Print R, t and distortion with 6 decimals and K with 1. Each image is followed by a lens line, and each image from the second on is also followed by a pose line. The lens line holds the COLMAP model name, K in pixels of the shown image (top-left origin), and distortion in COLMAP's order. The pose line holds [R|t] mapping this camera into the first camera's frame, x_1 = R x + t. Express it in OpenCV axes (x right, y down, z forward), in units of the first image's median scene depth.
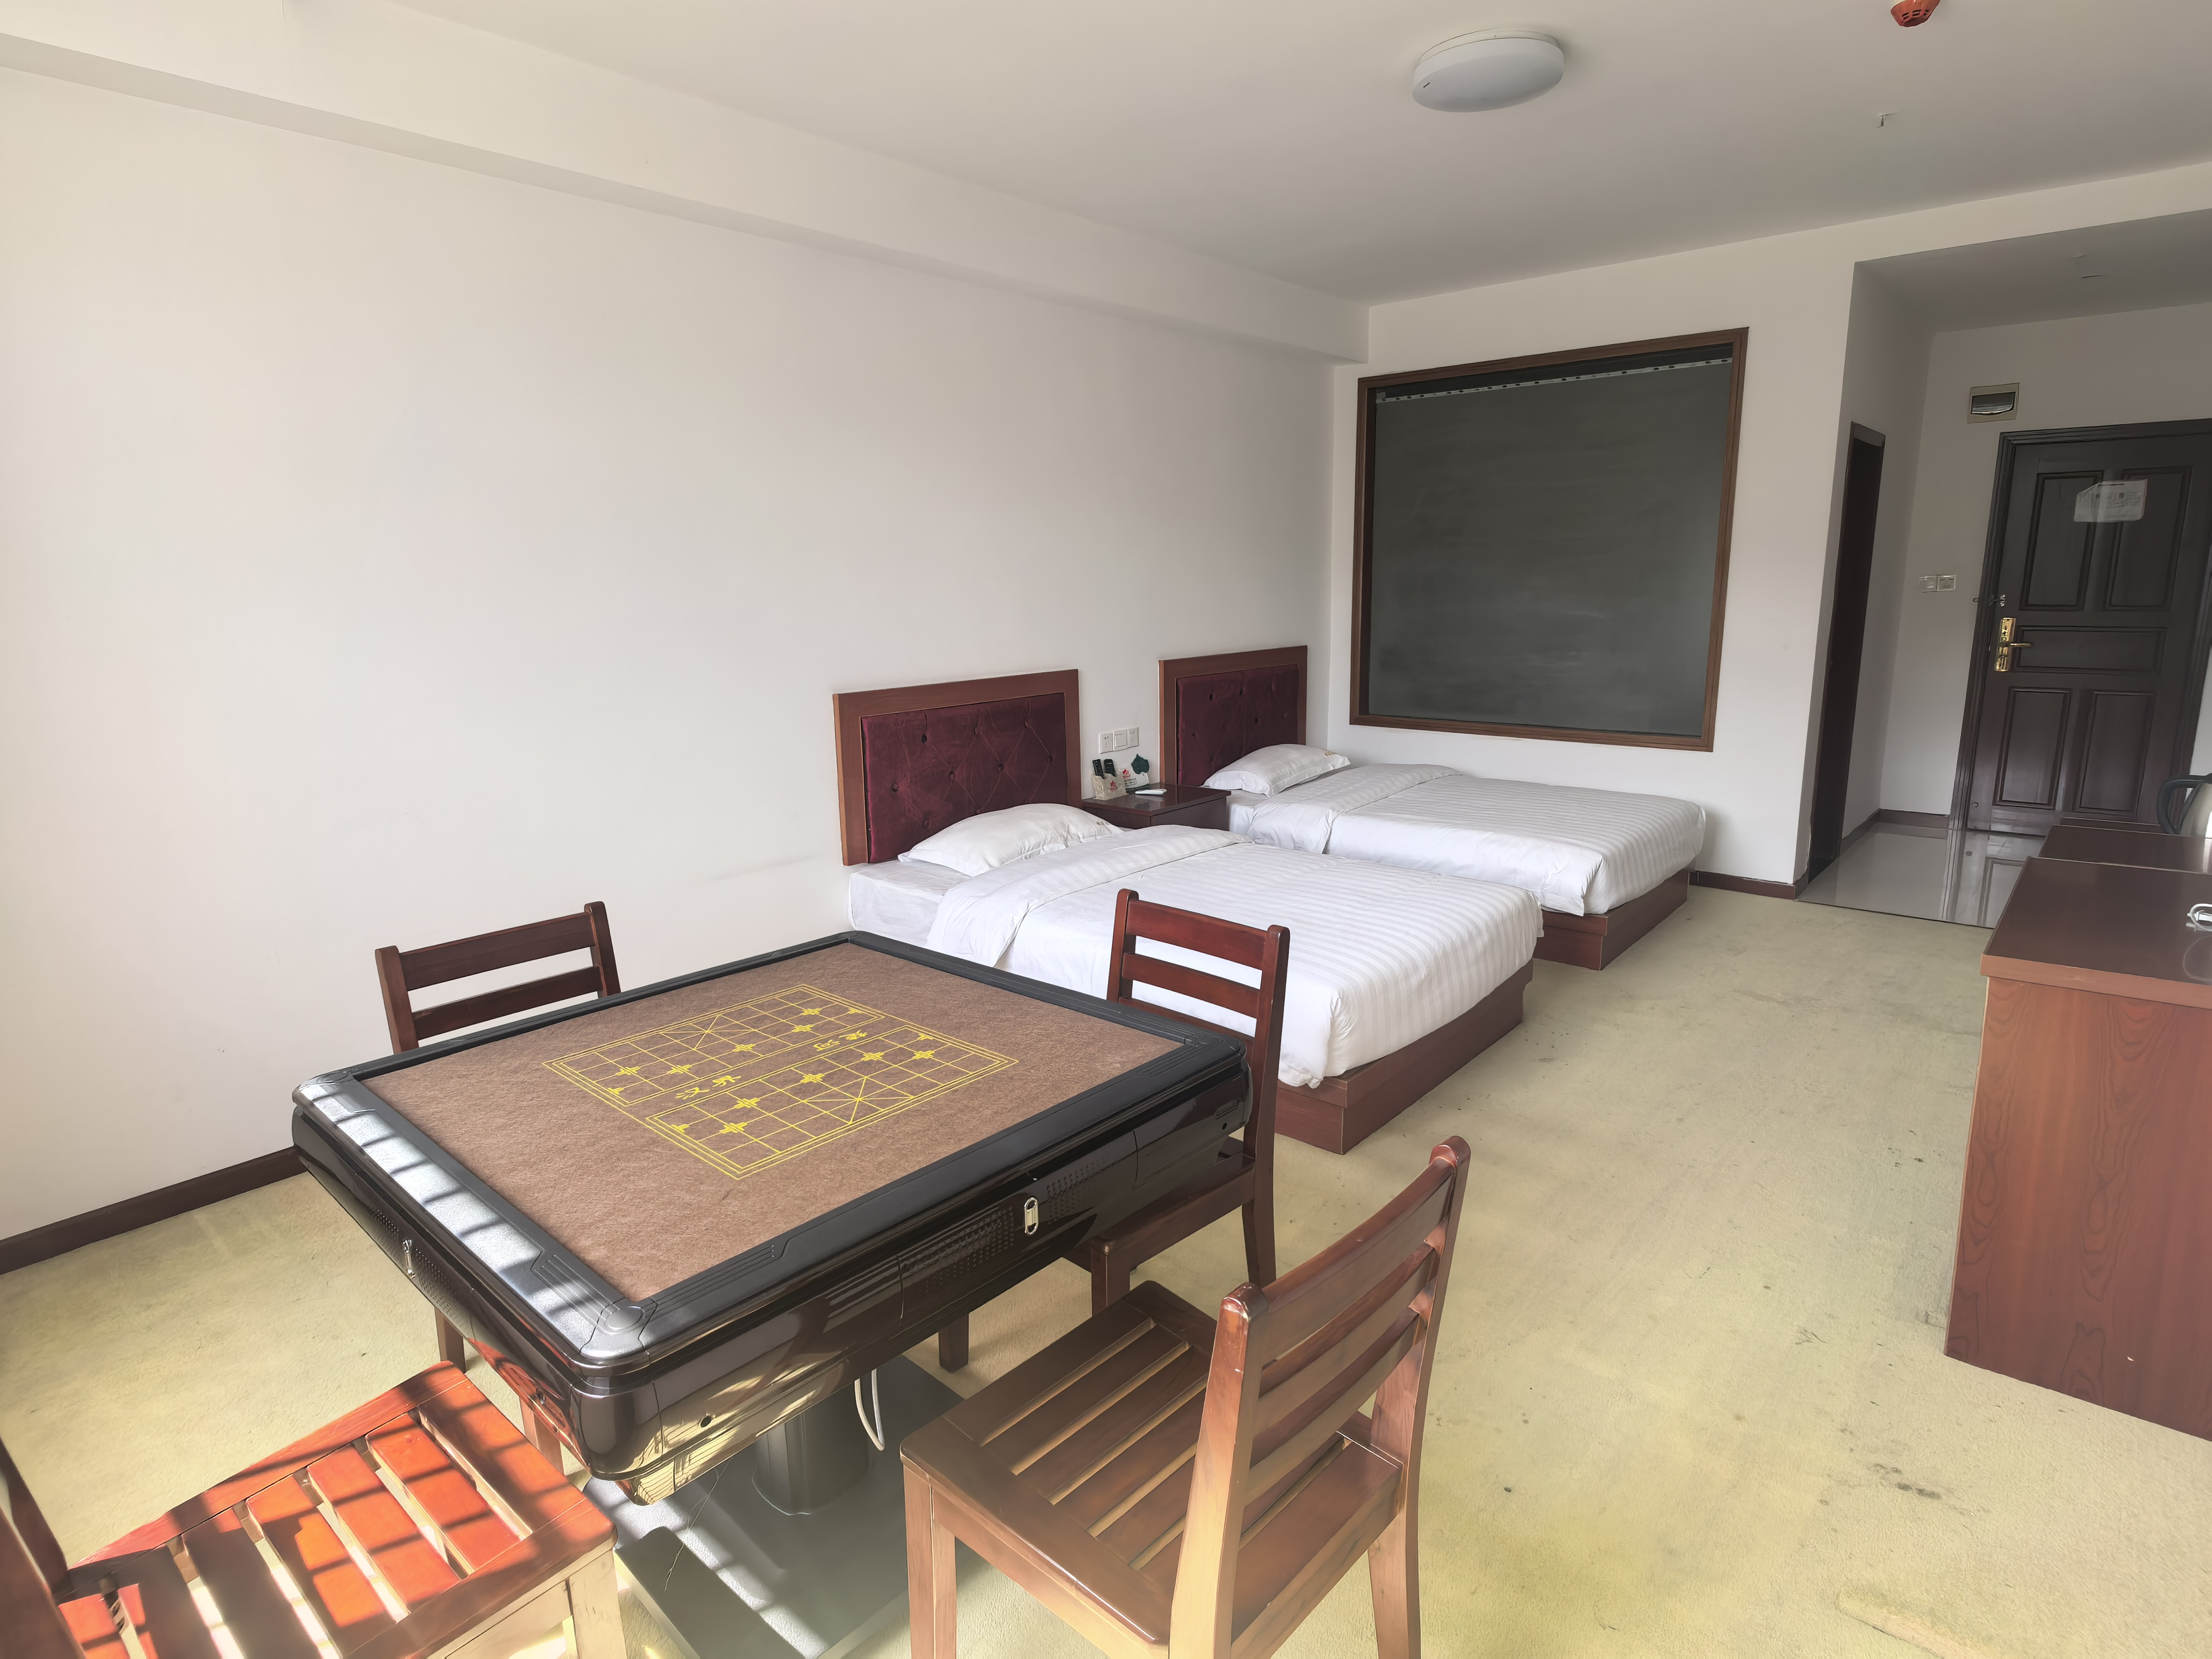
lens RADIAL K [[1193.0, 0, 1110.9], [0, 1193.0, 823.9], [0, 0, 1]] dist [-0.013829, -0.000410]
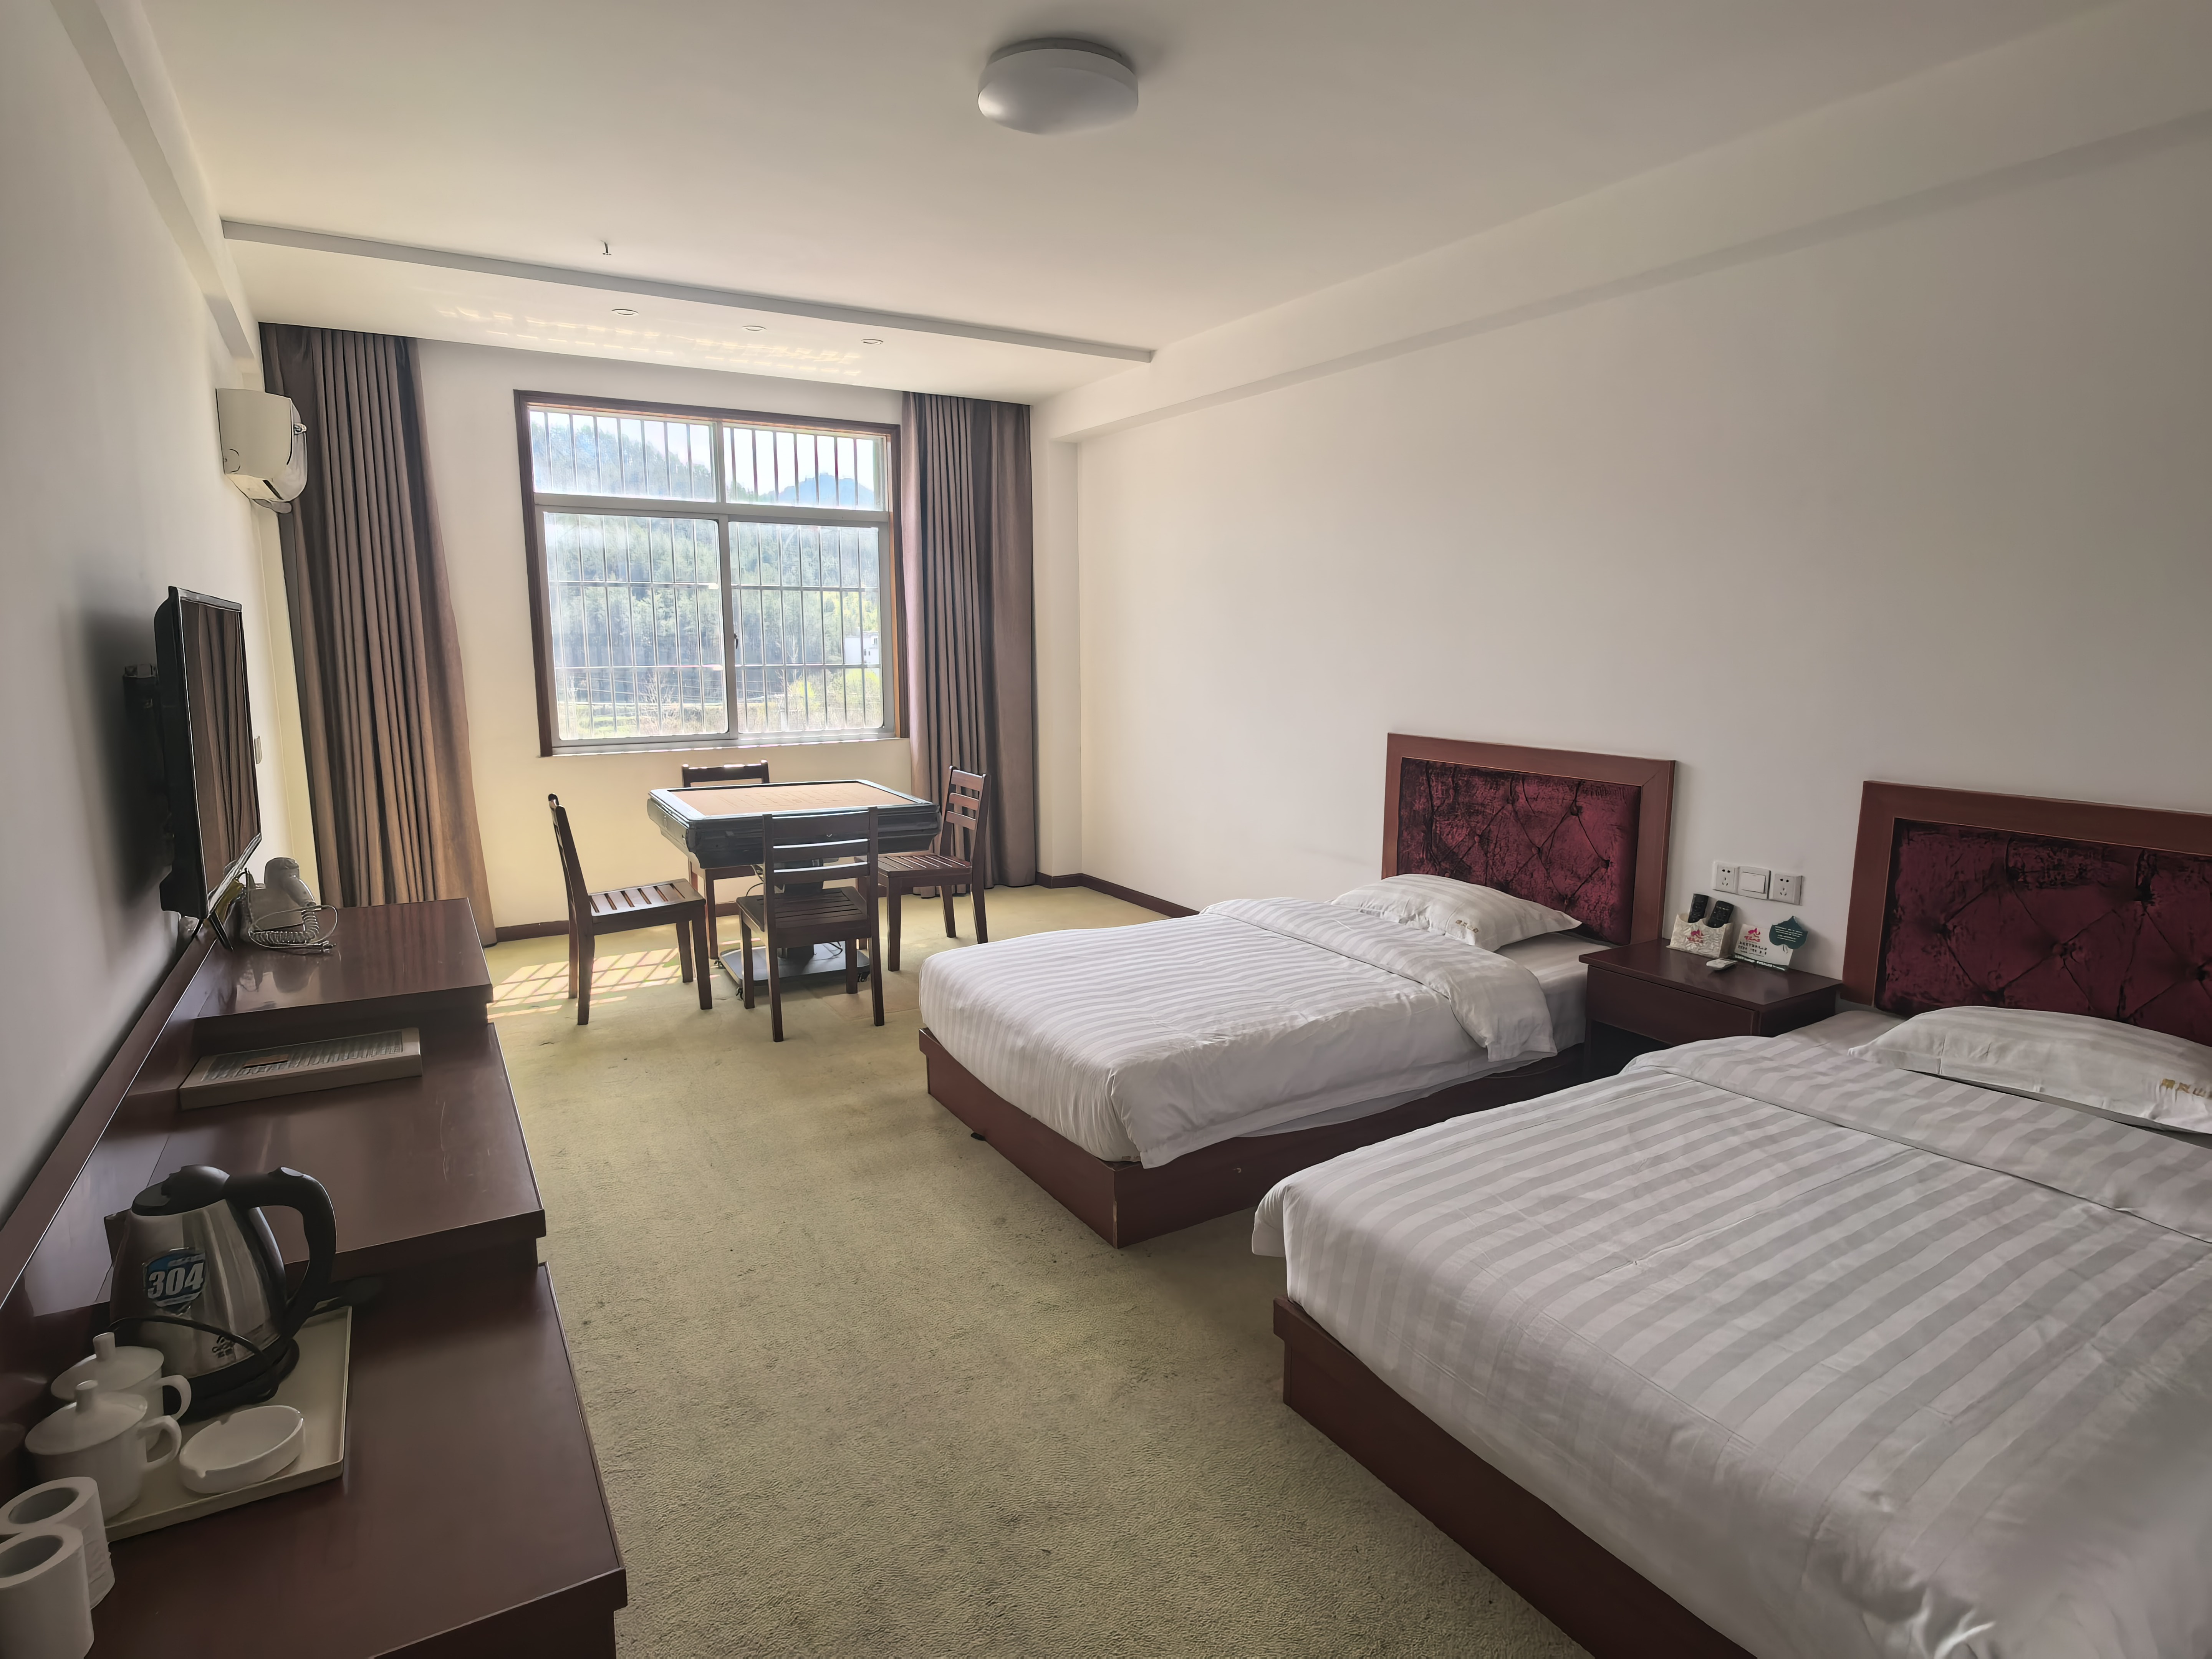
lens RADIAL K [[1193.0, 0, 1106.2], [0, 1193.0, 826.5], [0, 0, 1]] dist [-0.013829, -0.000410]
pose [[-0.316959, 0.164003, -0.934152, 1.007790], [-0.188532, 0.954386, 0.231525, -0.254661], [0.929512, 0.249501, -0.271581, 1.151430]]
